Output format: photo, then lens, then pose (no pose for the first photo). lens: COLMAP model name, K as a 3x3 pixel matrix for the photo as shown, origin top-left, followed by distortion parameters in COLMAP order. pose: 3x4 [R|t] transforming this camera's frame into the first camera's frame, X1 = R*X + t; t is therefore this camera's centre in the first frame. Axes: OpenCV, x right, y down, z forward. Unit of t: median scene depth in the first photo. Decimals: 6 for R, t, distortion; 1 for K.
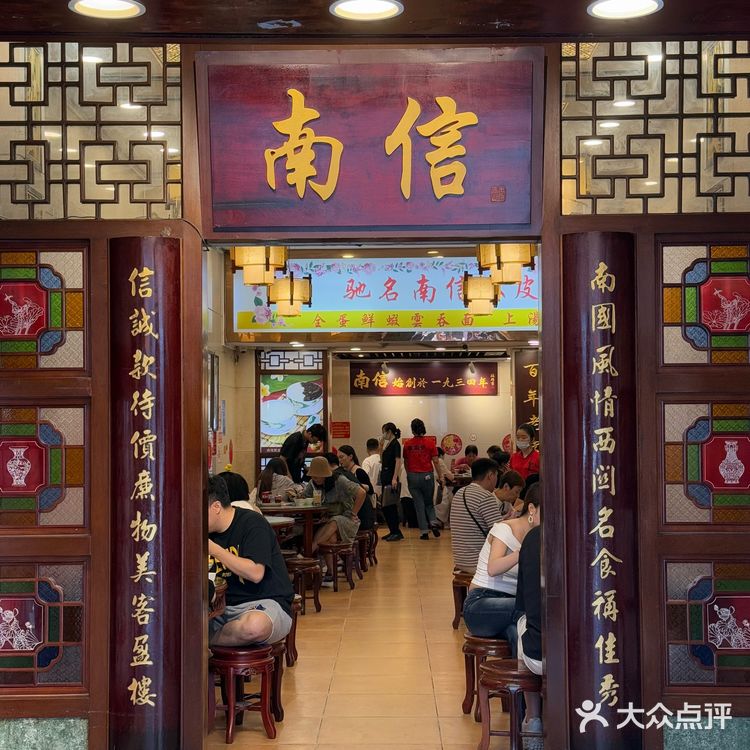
lens RADIAL K [[1378.8, 0, 374.0], [0, 1378.8, 361.4], [0, 0, 1]] dist [0.139680, -0.150983]
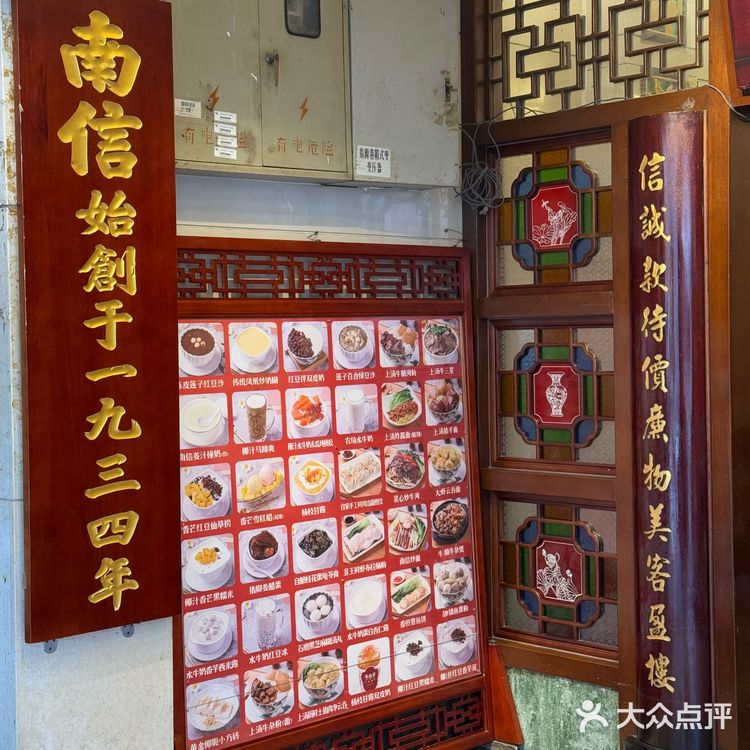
lens RADIAL K [[1378.8, 0, 374.0], [0, 1378.8, 361.4], [0, 0, 1]] dist [0.139680, -0.150983]
pose [[0.705949, 0.008880, -0.708207, 0.293223], [0.035665, 0.998207, 0.048067, 0.008299], [0.707364, -0.059191, 0.704366, 0.308732]]
